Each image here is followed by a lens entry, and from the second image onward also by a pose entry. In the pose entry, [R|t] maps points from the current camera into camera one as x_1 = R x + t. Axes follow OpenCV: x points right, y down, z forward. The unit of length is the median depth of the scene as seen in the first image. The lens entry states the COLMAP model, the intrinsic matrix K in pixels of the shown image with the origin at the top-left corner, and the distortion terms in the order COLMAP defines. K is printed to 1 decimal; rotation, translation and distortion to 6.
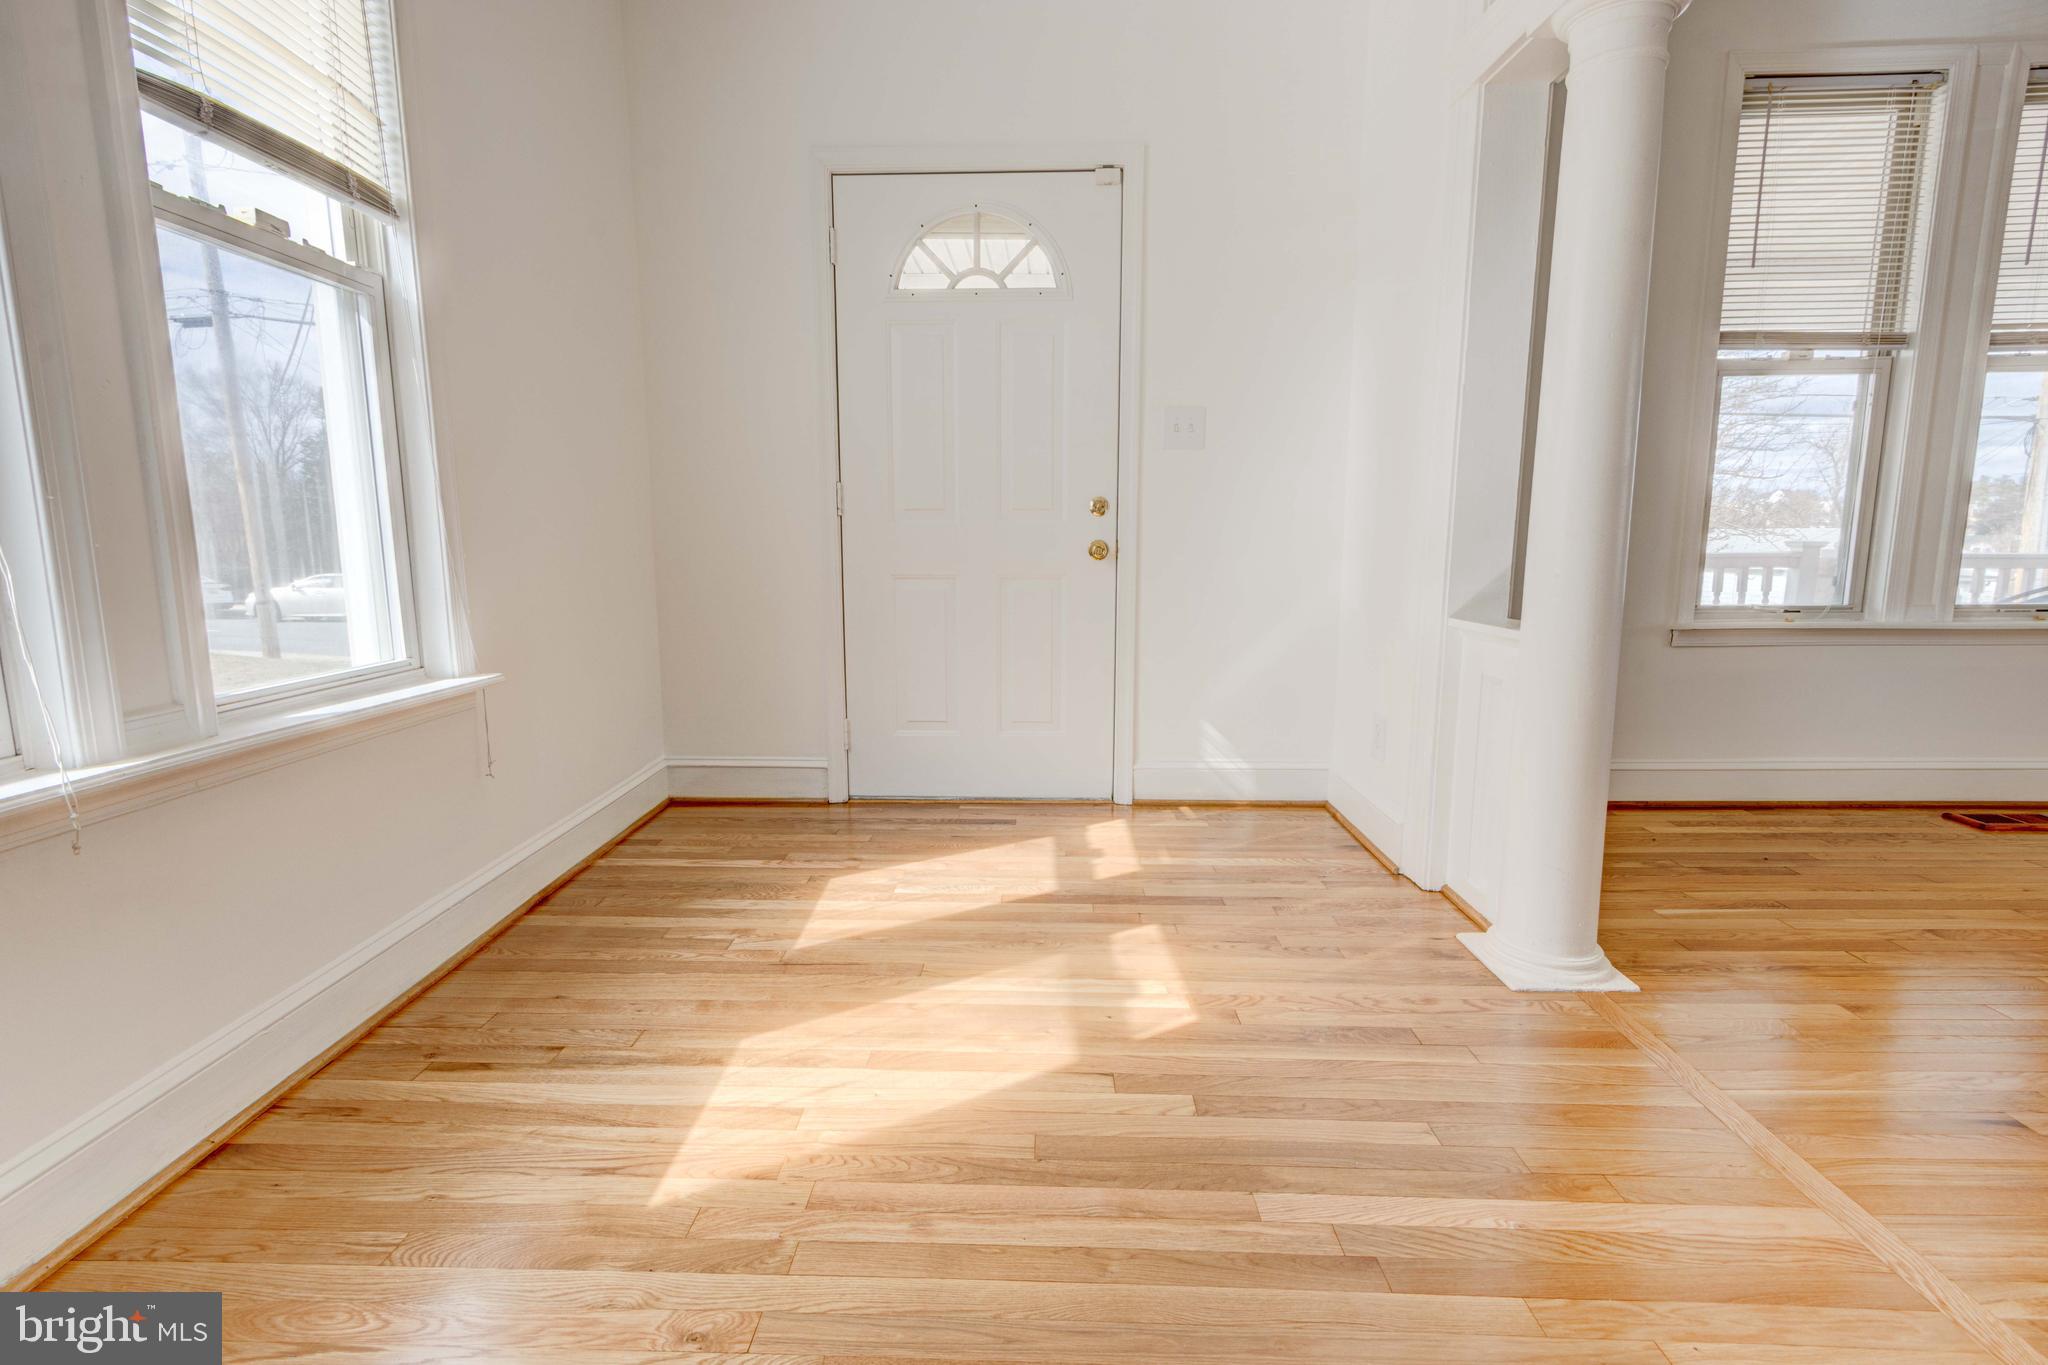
lens RADIAL K [[937.1, 0, 1022.7], [0, 937.1, 677.8], [0, 0, 1]] dist [0.007931, 0.000175]
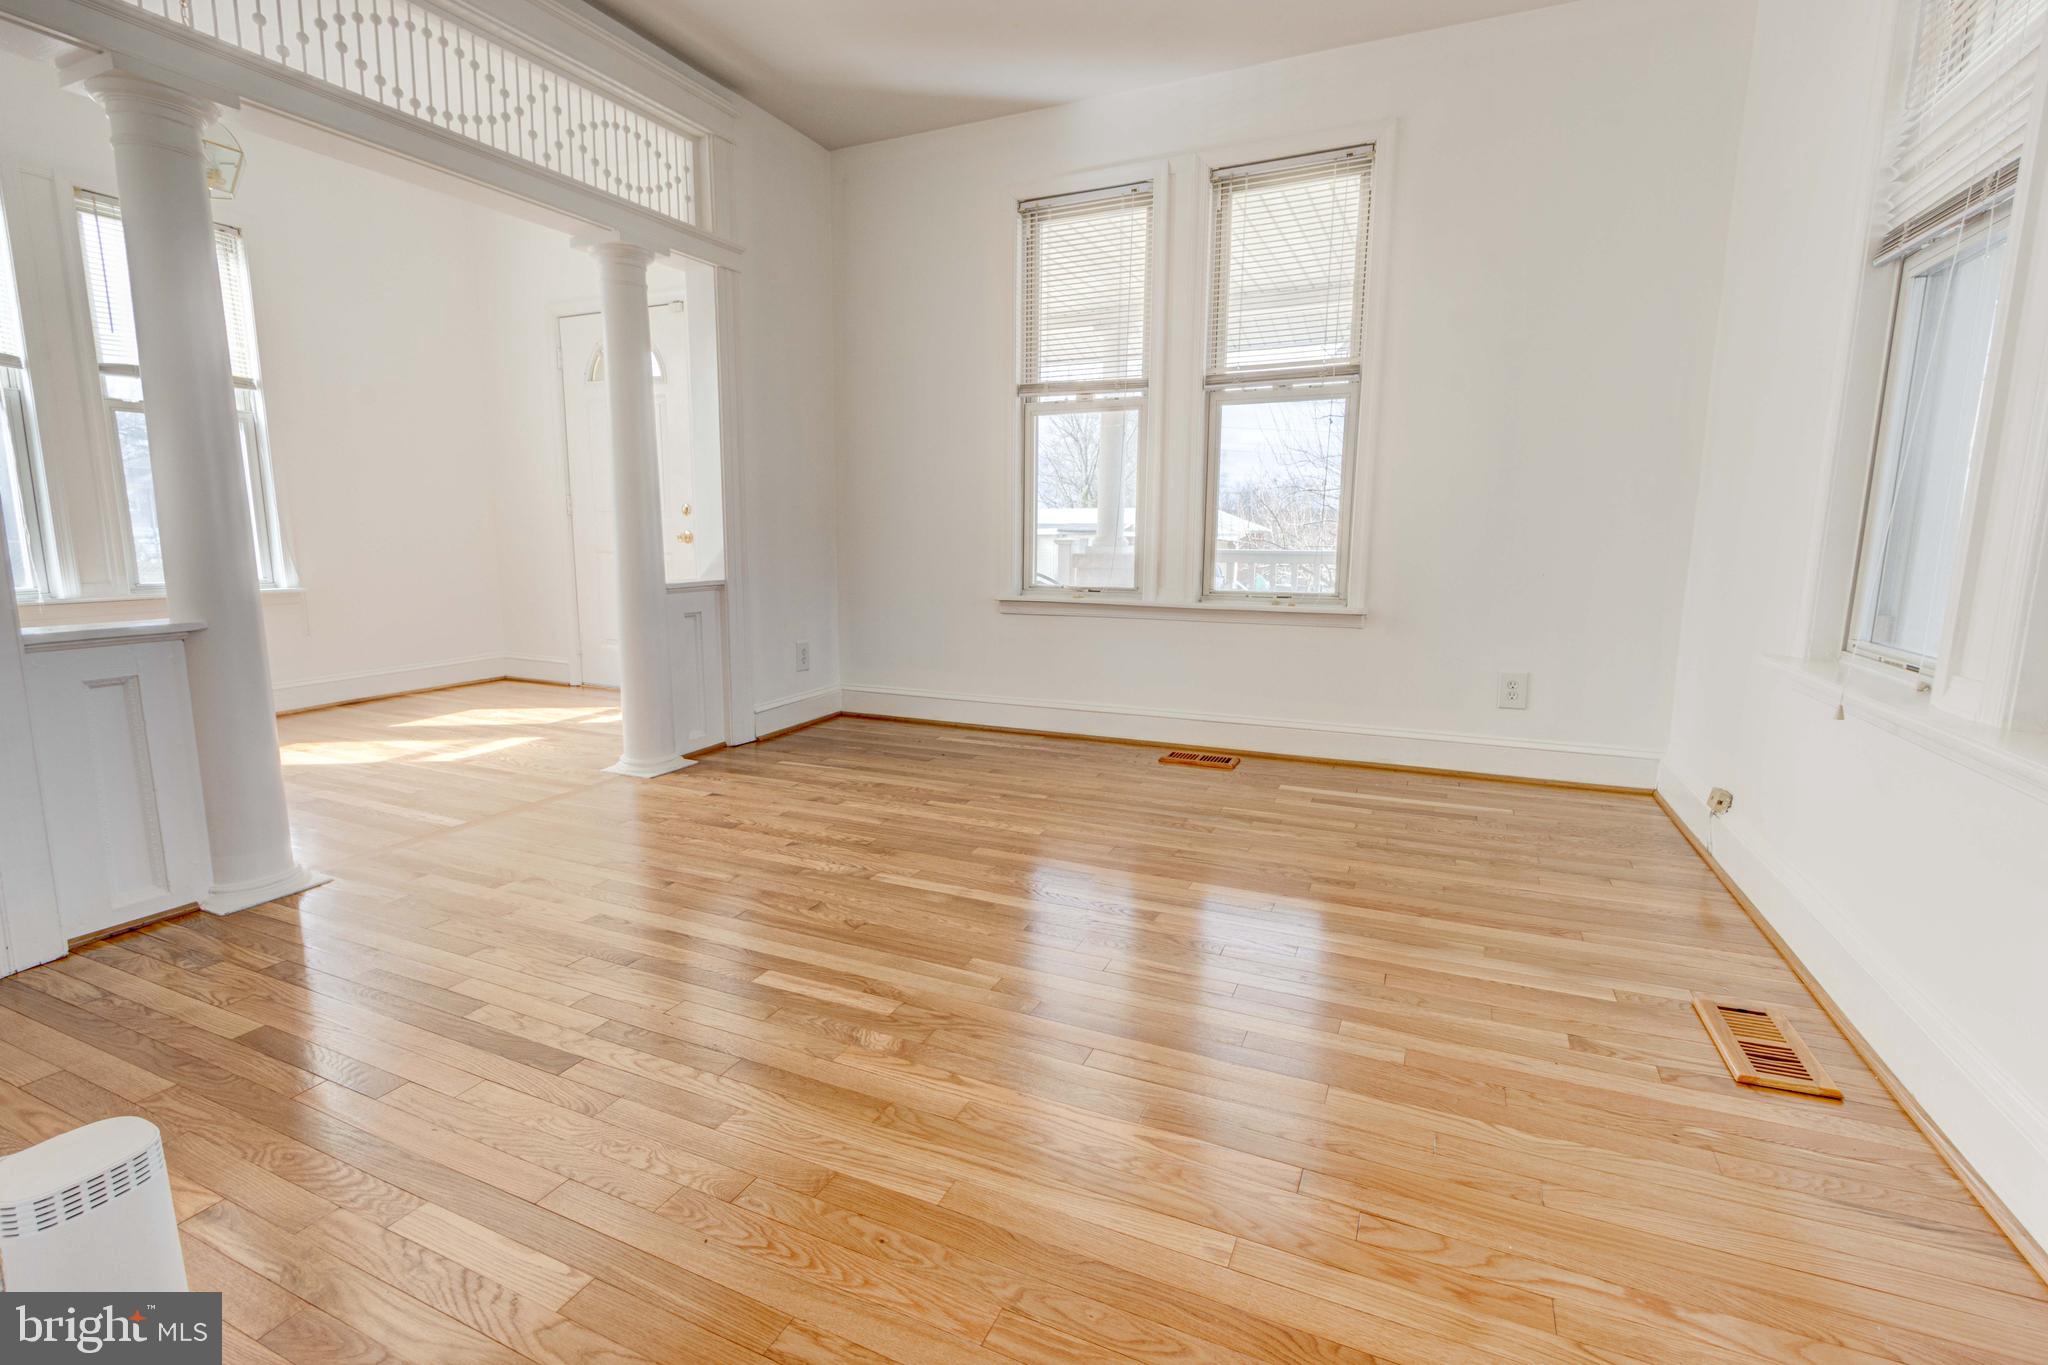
lens RADIAL K [[937.1, 0, 1015.8], [0, 937.1, 686.0], [0, 0, 1]] dist [0.007931, 0.000175]
pose [[0.921911, 0.074562, -0.380159, 1.278407], [-0.063939, 0.997131, 0.040517, 0.017032], [0.382090, -0.013046, 0.924033, -0.272915]]
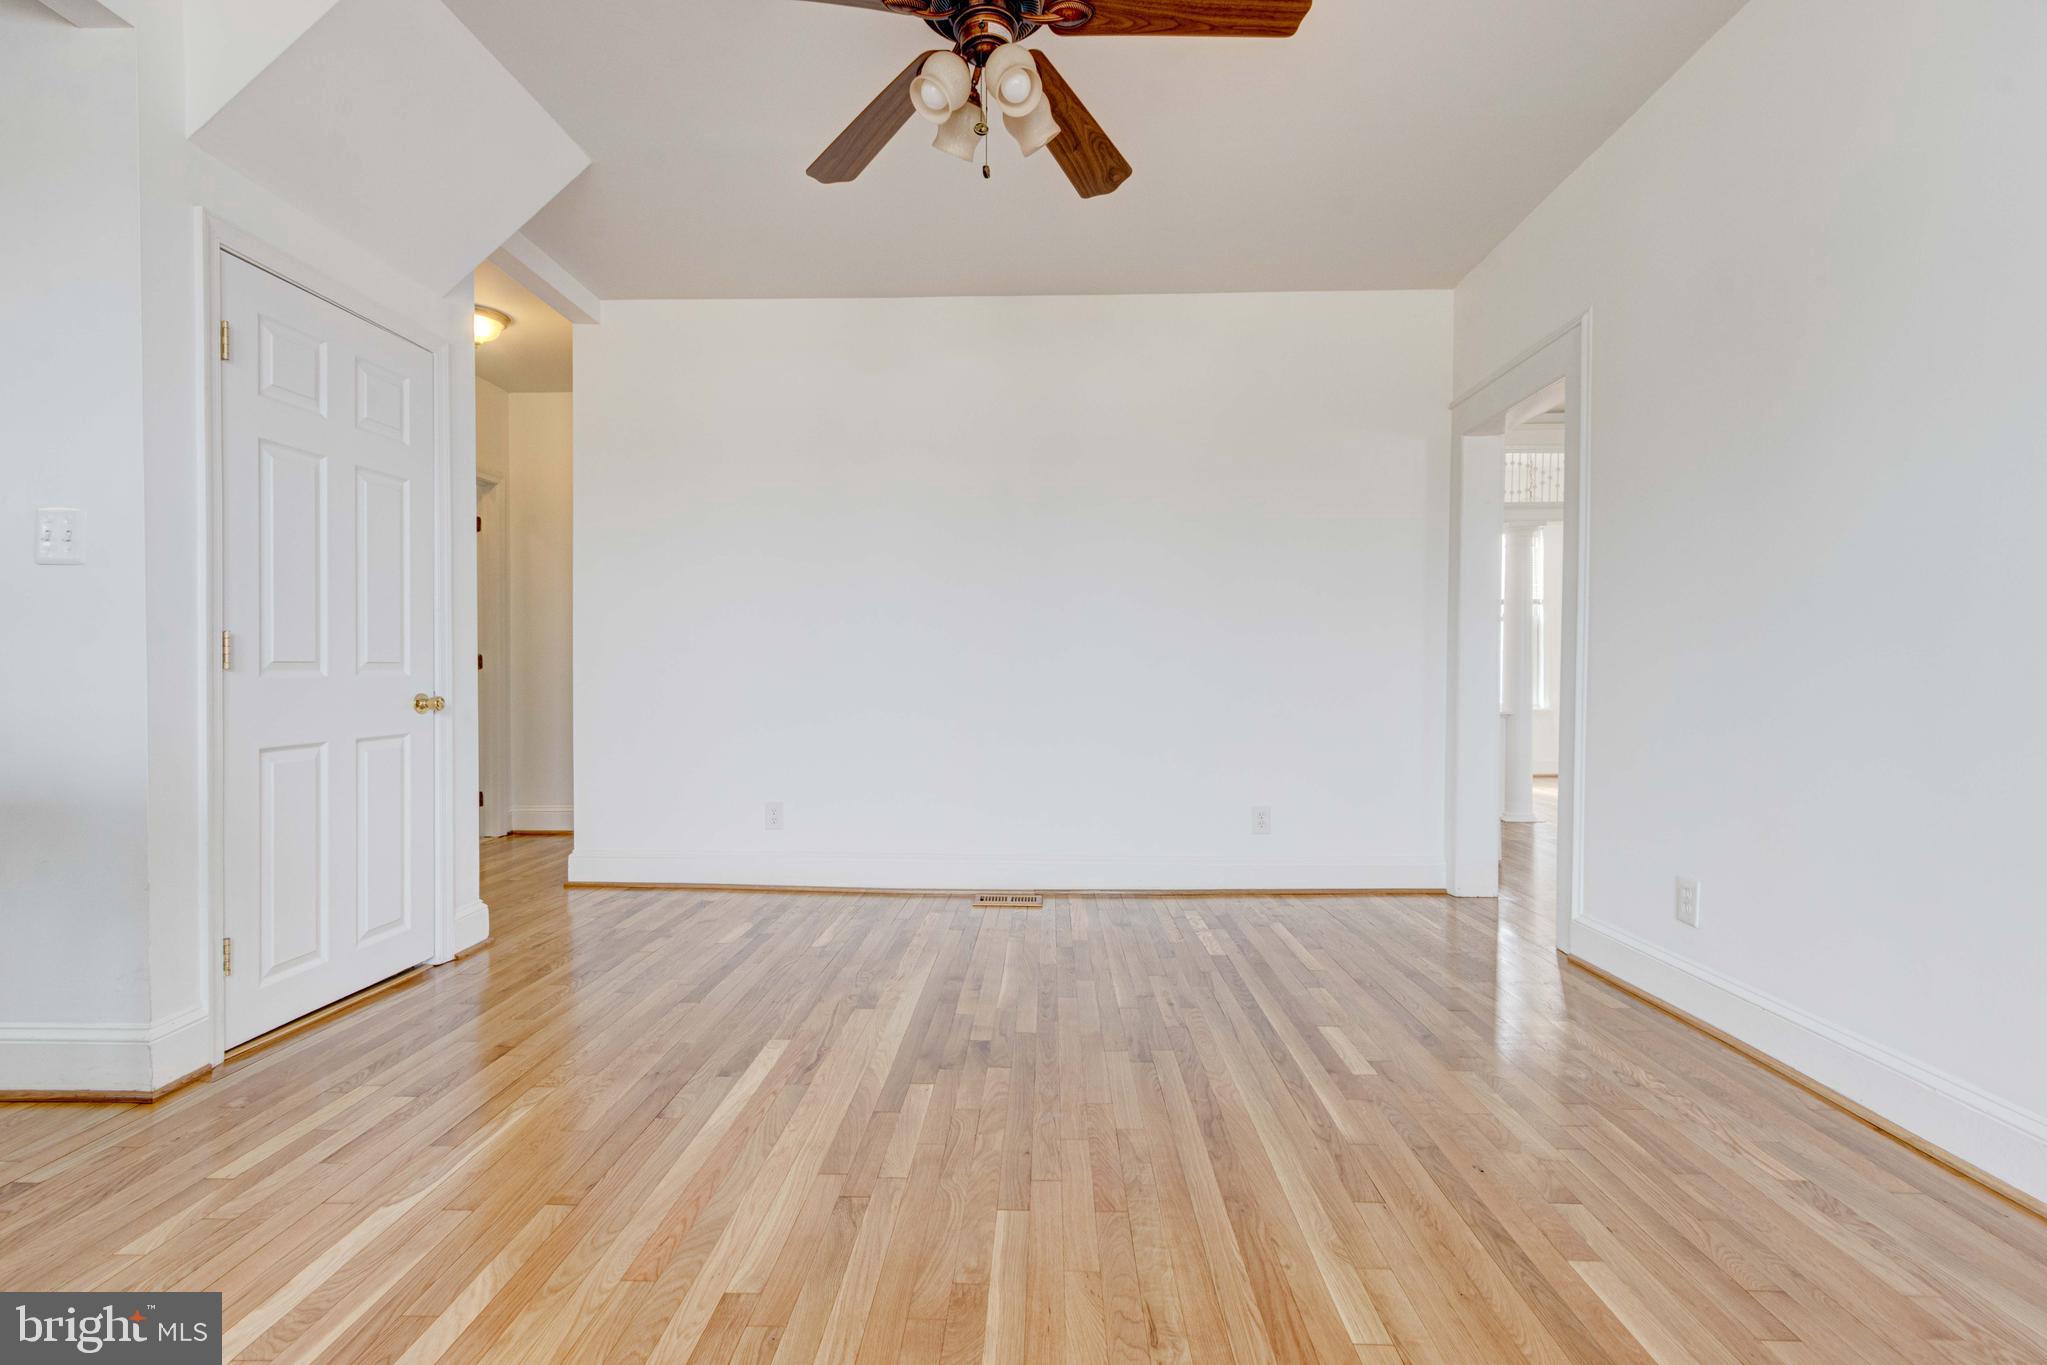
lens RADIAL K [[936.6, 0, 1028.5], [0, 936.6, 677.8], [0, 0, 1]] dist [0.007931, 0.000175]
pose [[0.017306, 0.011709, -0.999782, 2.758980], [-0.133882, 0.990954, 0.009288, 0.138612], [0.990846, 0.133692, 0.018717, -1.116605]]
